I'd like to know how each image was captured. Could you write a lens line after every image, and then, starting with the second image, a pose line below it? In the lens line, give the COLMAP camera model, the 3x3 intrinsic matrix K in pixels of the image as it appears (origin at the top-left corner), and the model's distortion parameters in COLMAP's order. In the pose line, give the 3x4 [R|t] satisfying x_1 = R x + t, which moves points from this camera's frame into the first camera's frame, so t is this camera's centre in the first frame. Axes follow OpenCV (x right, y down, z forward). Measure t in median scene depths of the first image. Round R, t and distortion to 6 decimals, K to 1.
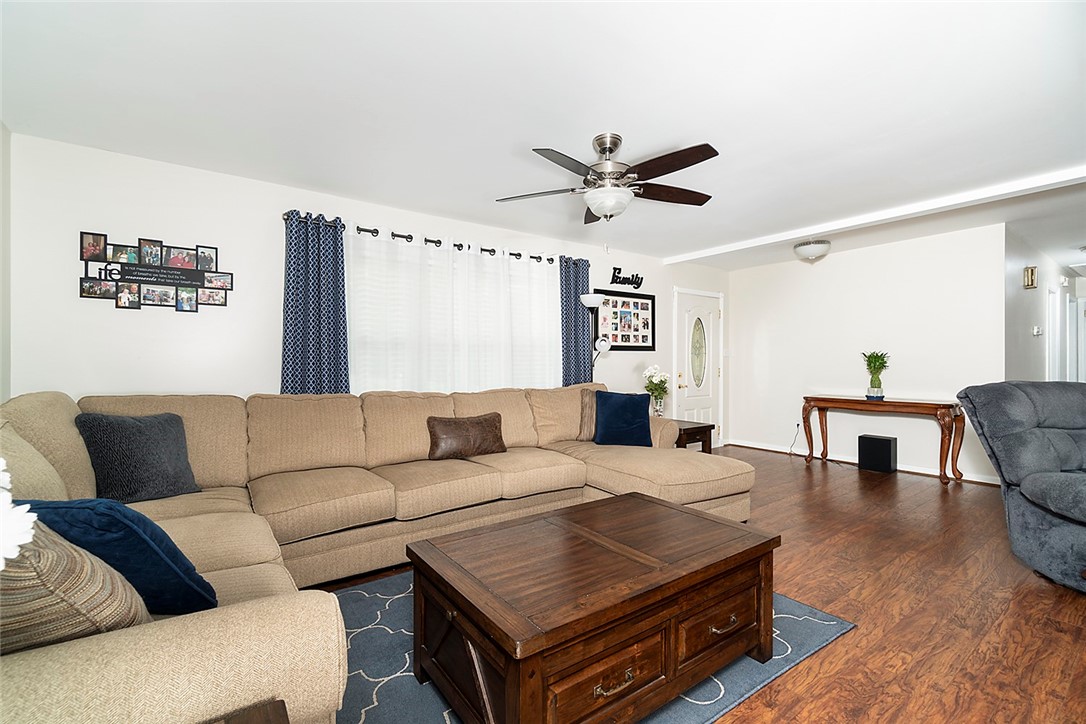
lens RADIAL K [[472.9, 0, 539.8], [0, 472.9, 362.5], [0, 0, 1]] dist [0.002410, -0.000135]
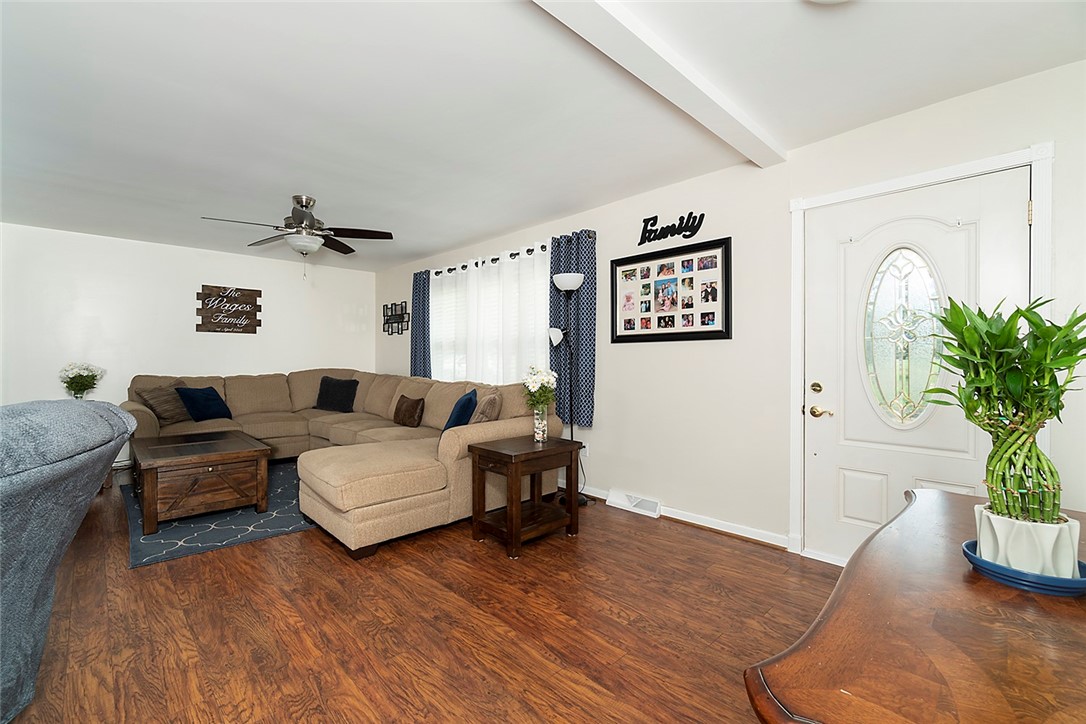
lens RADIAL K [[472.9, 0, 537.4], [0, 472.9, 358.1], [0, 0, 1]] dist [0.002410, -0.000135]
pose [[0.120952, 0.006137, -0.992639, 0.800645], [0.001223, 0.999979, 0.006331, -0.006024], [0.992658, -0.001980, 0.120942, 0.751610]]
